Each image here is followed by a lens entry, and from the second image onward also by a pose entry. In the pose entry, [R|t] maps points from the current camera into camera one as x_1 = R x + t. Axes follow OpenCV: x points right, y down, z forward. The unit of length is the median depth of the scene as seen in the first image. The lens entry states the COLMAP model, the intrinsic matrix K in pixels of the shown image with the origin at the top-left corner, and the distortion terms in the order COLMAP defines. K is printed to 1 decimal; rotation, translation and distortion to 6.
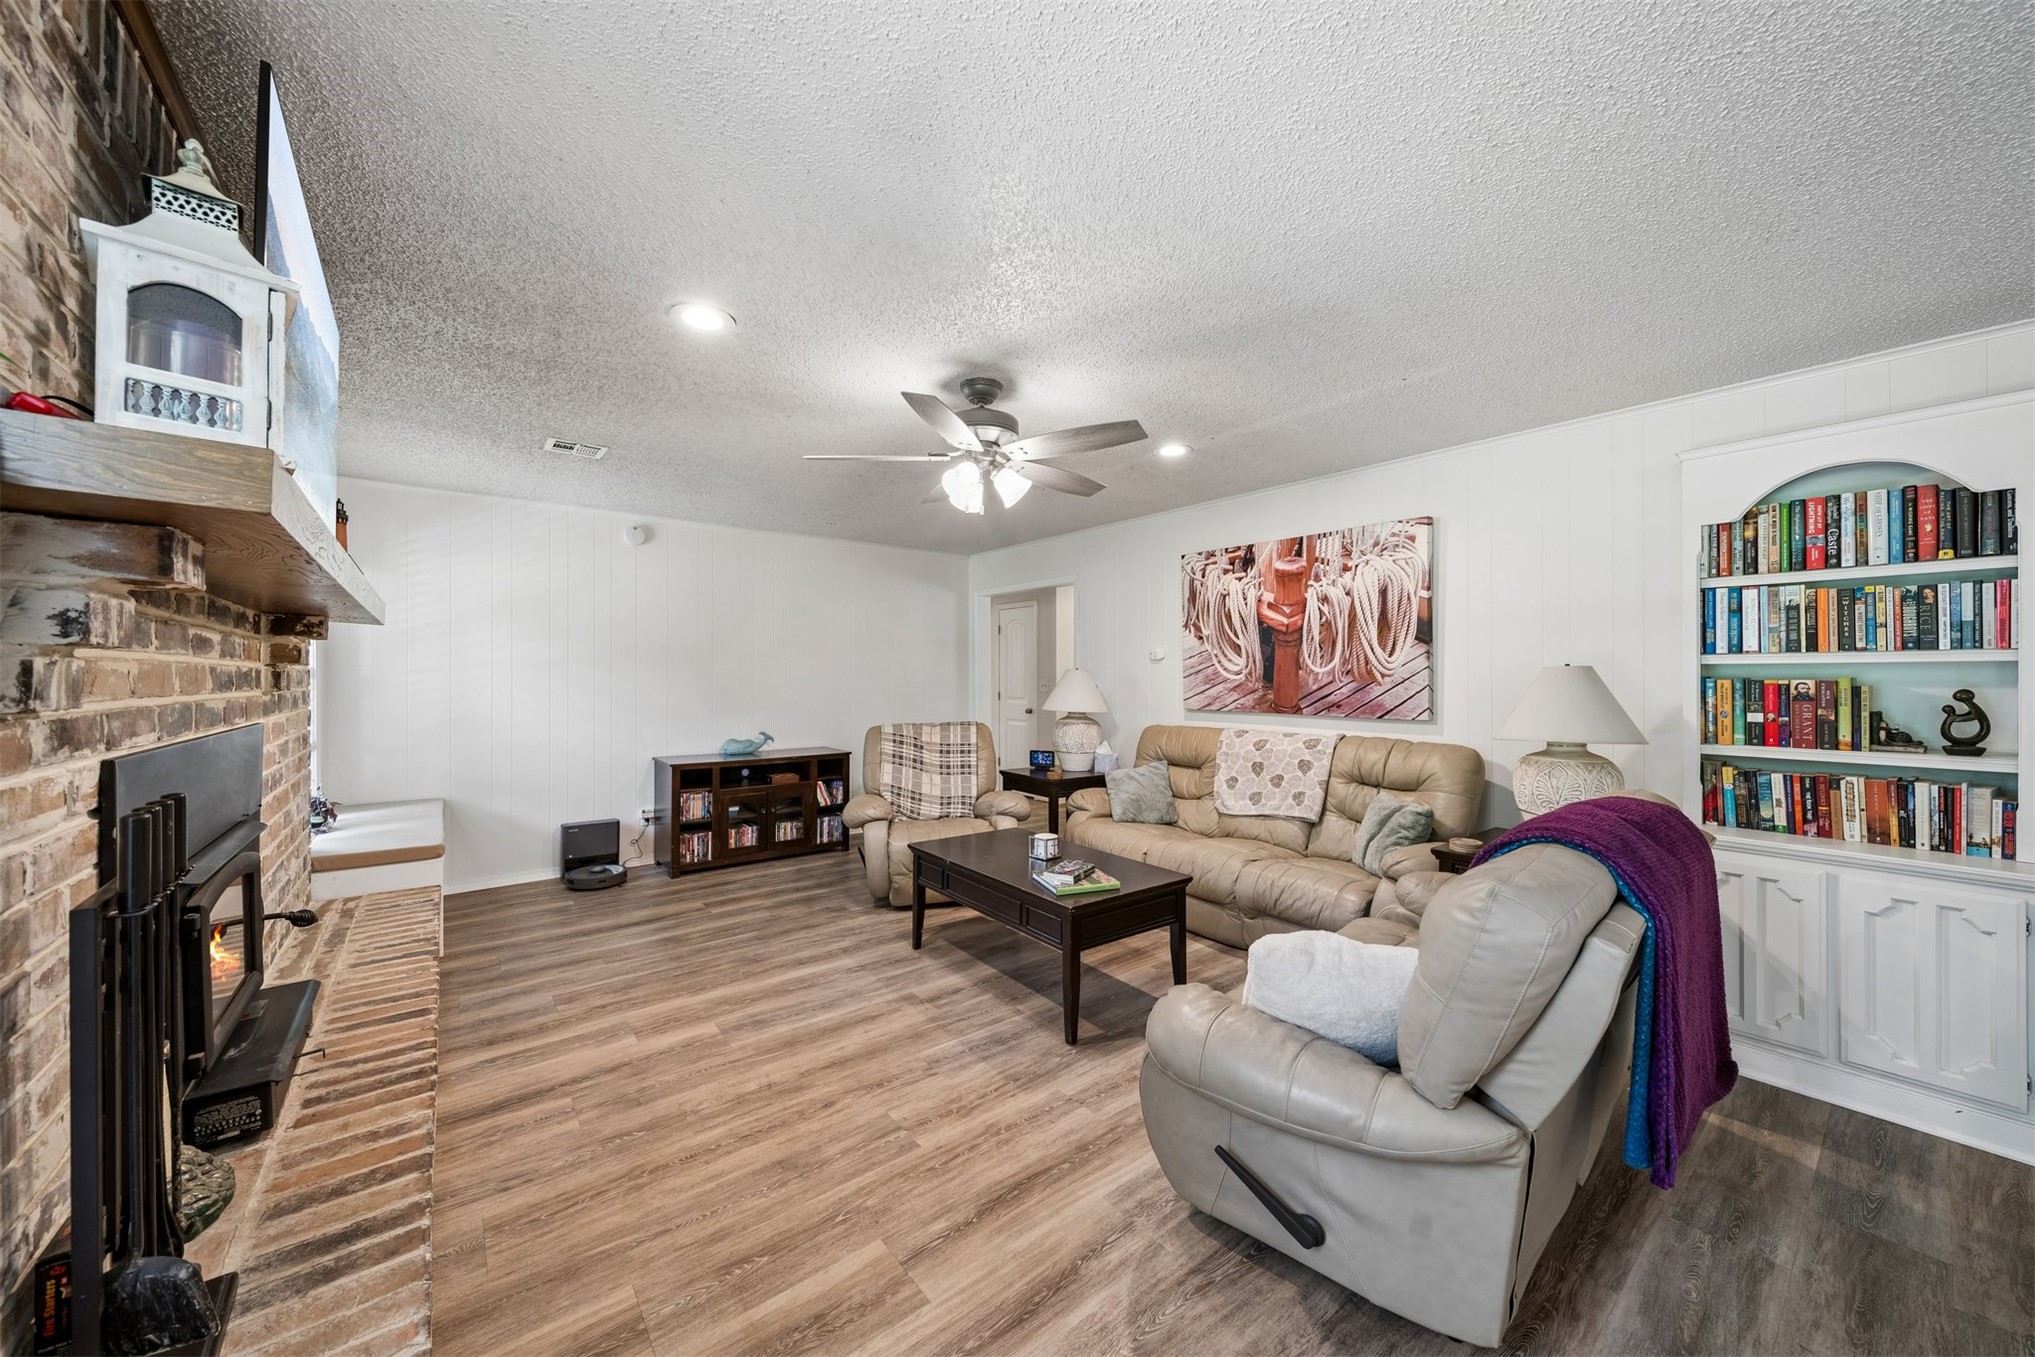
lens RADIAL K [[706.0, 0, 1025.1], [0, 706.0, 673.4], [0, 0, 1]] dist [0.000508, -0.001219]
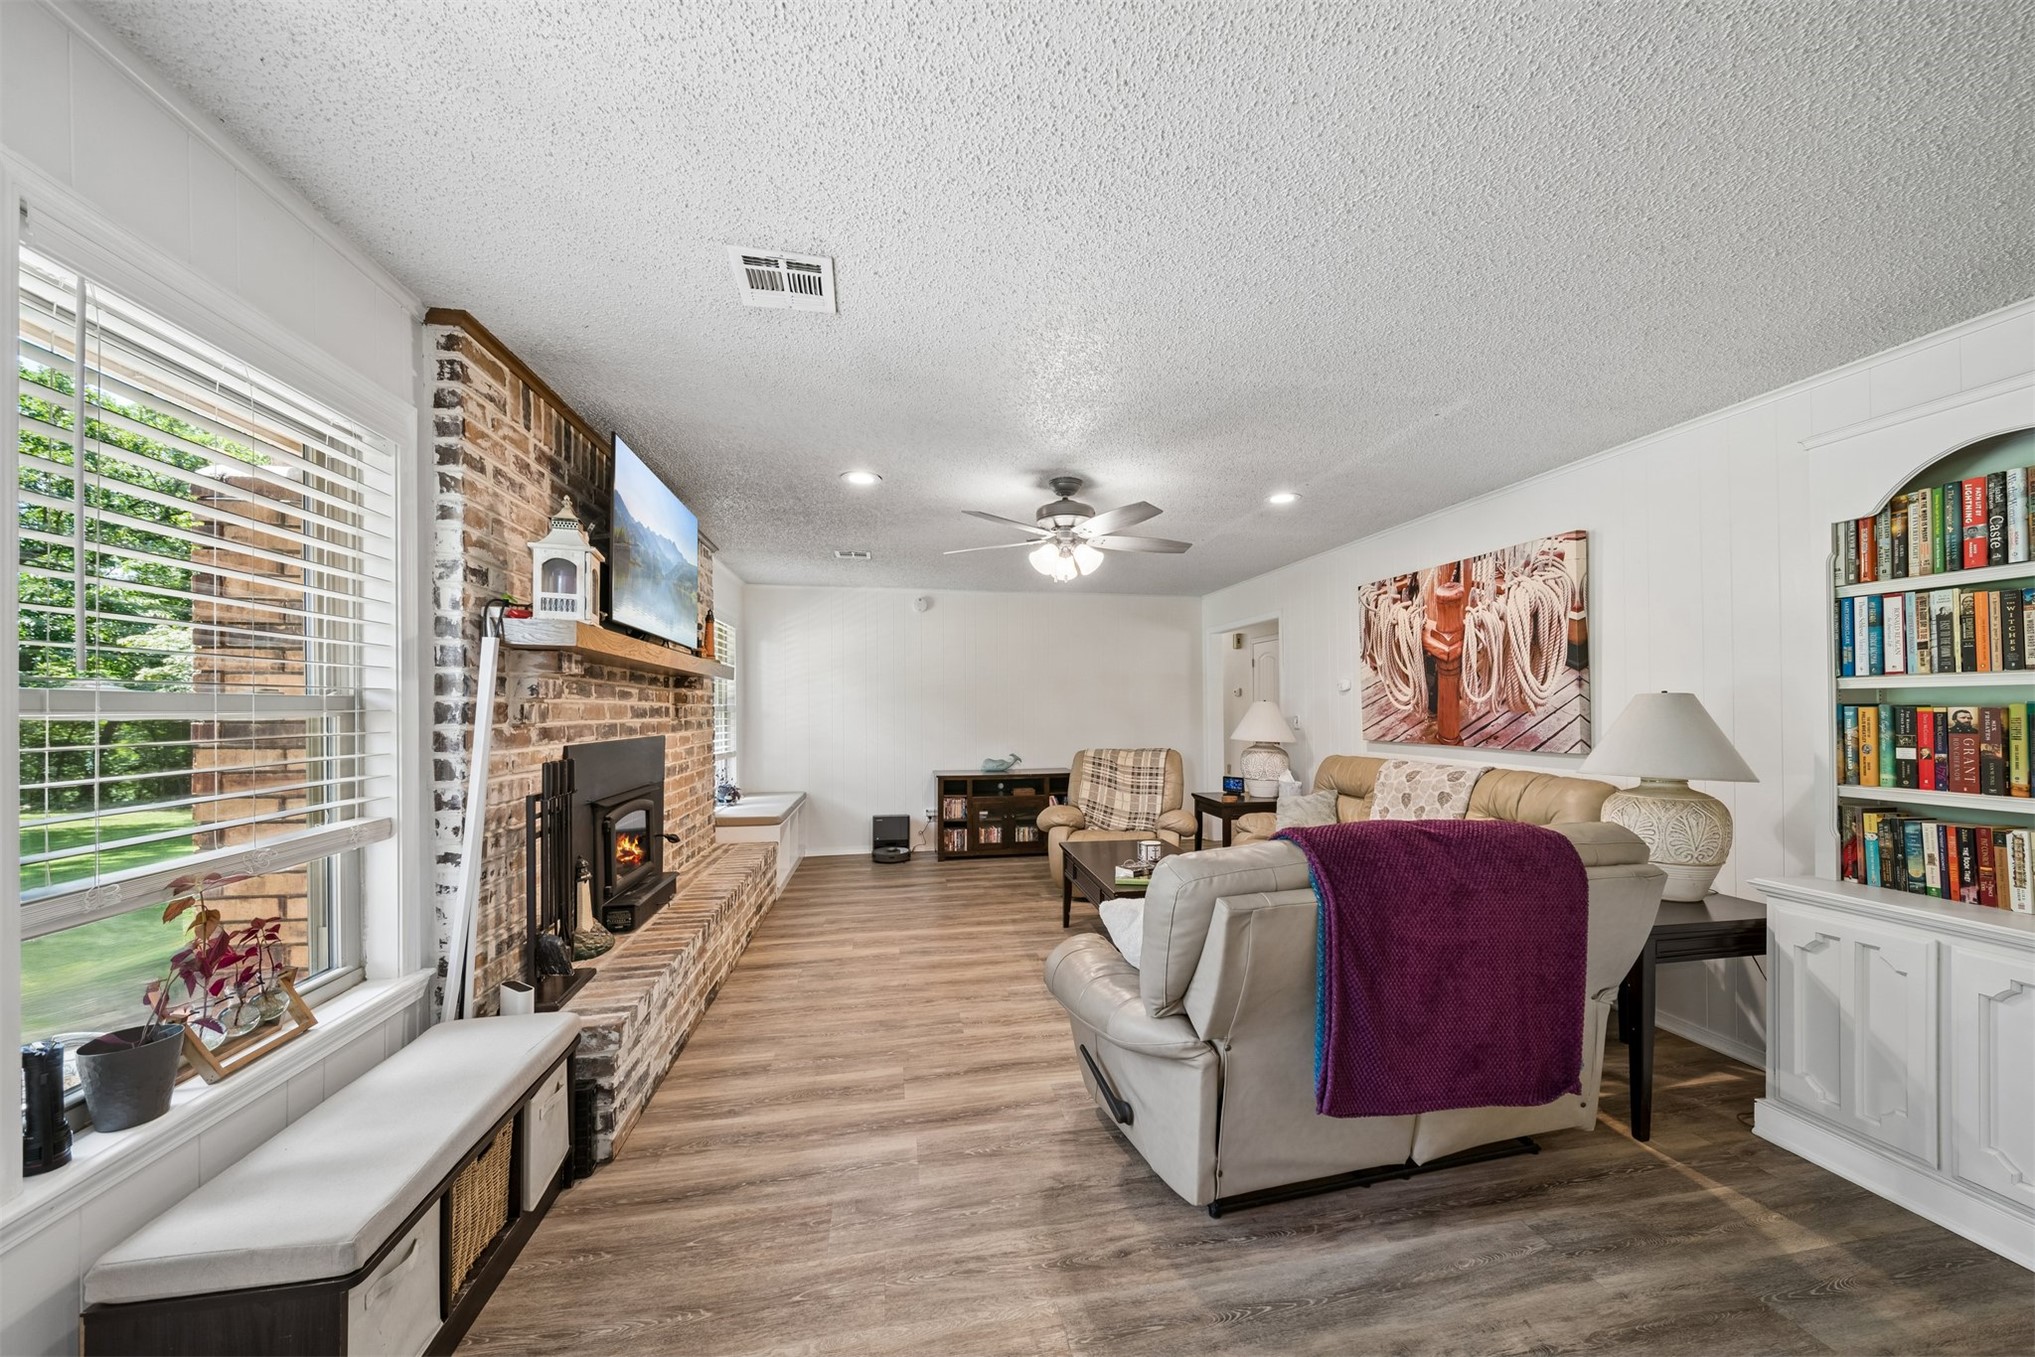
lens RADIAL K [[706.0, 0, 1053.2], [0, 706.0, 702.0], [0, 0, 1]] dist [0.000508, -0.001219]
pose [[0.894857, -0.009490, -0.446251, 0.503164], [0.007091, 0.999950, -0.007046, 0.001639], [0.446296, 0.003141, 0.894880, -0.162421]]
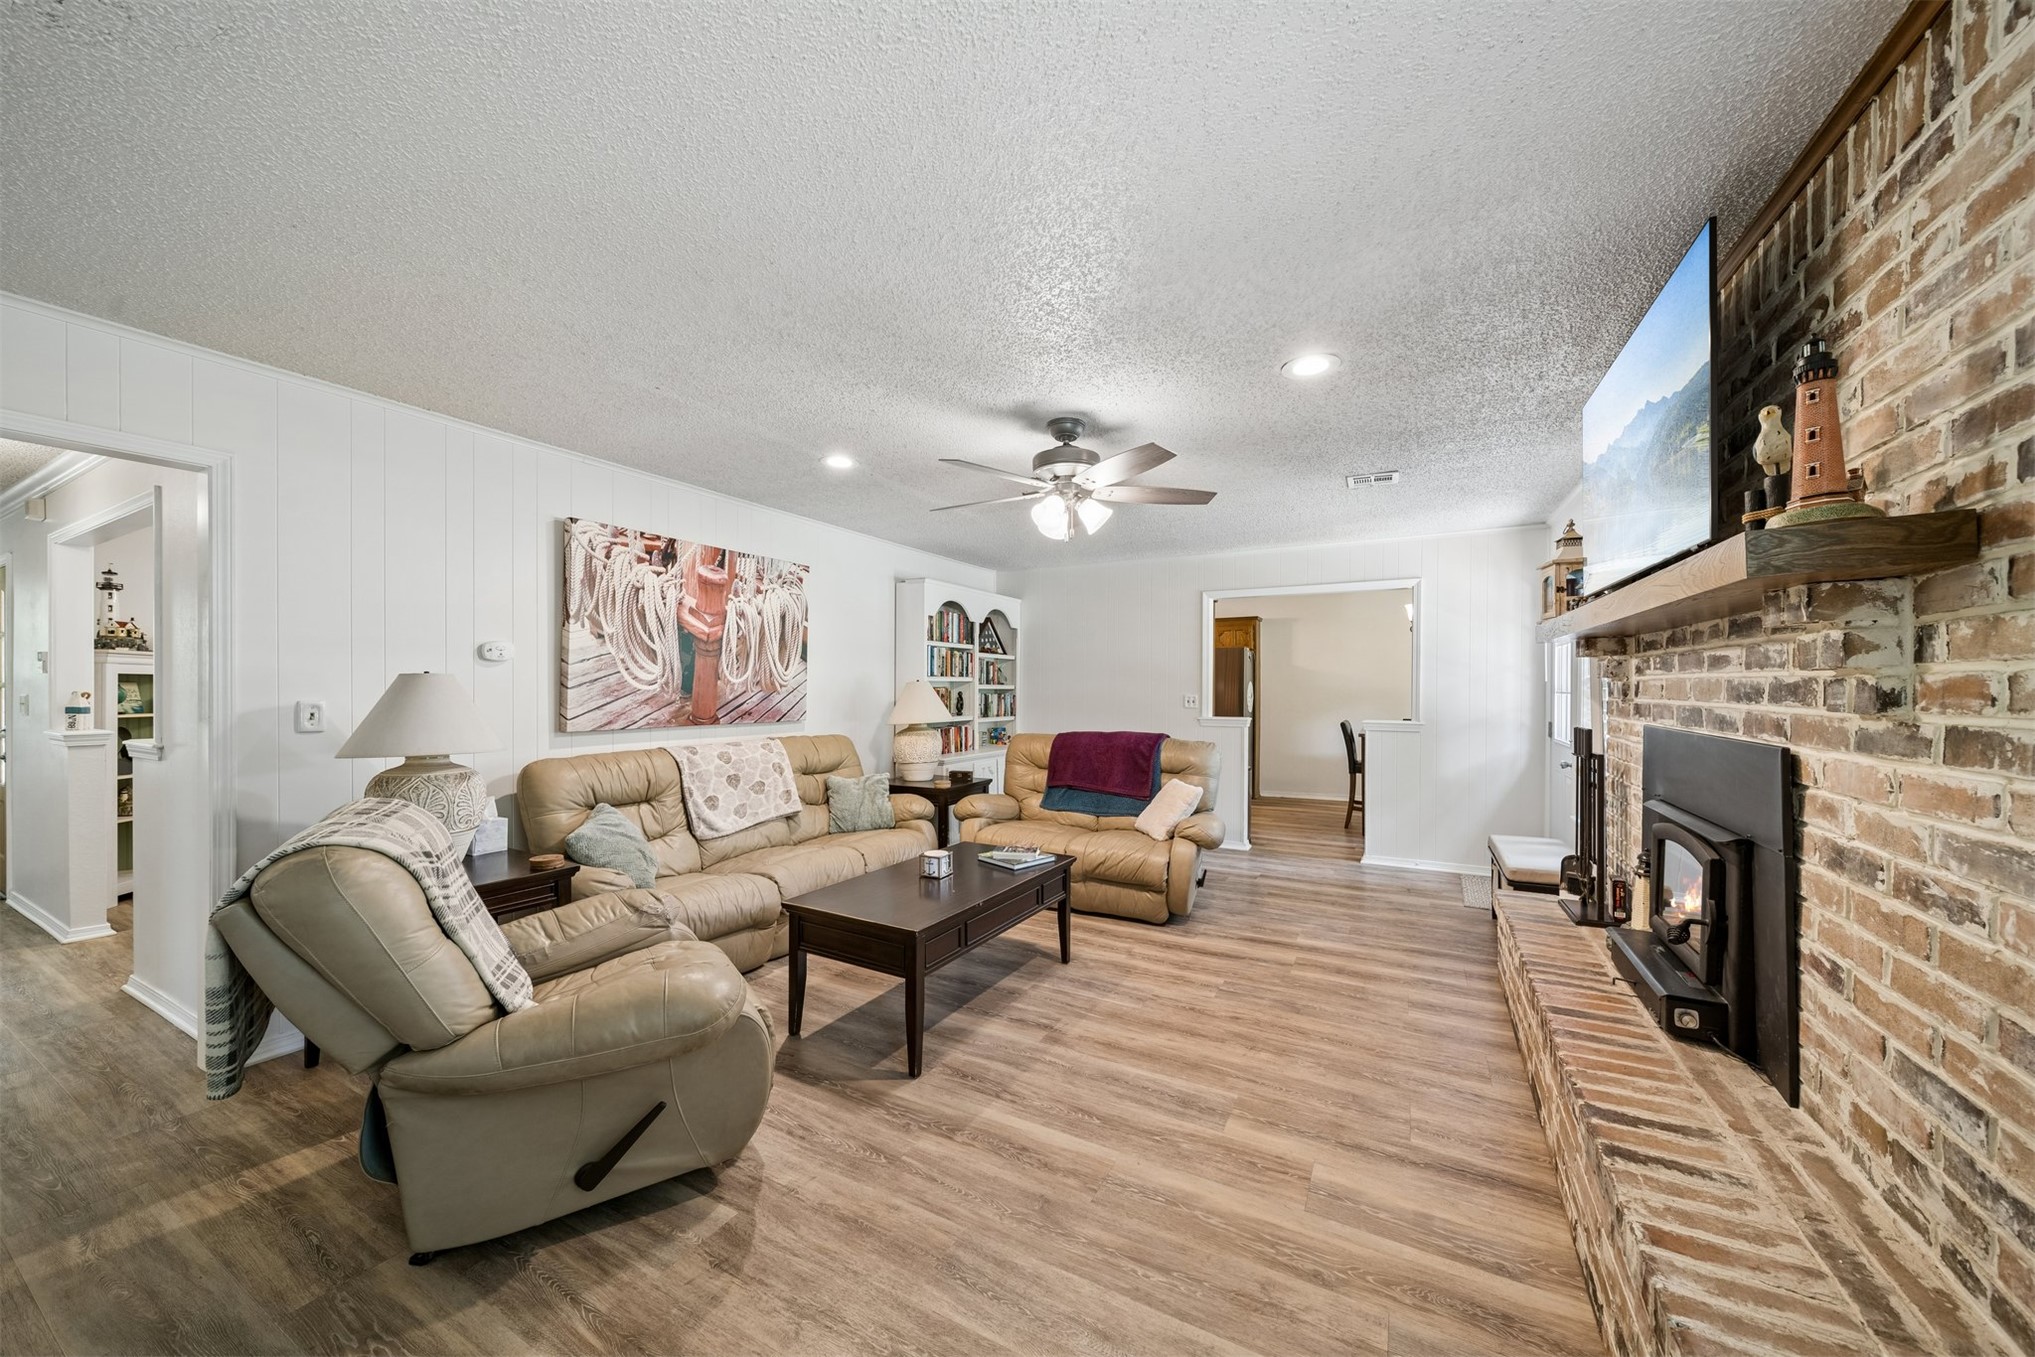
lens RADIAL K [[706.0, 0, 1019.9], [0, 706.0, 691.9], [0, 0, 1]] dist [0.000508, -0.001219]
pose [[-0.369967, -0.007308, 0.929016, -1.094152], [-0.004198, 0.999972, 0.006195, 0.005093], [-0.929036, -0.001608, -0.369987, 1.518842]]
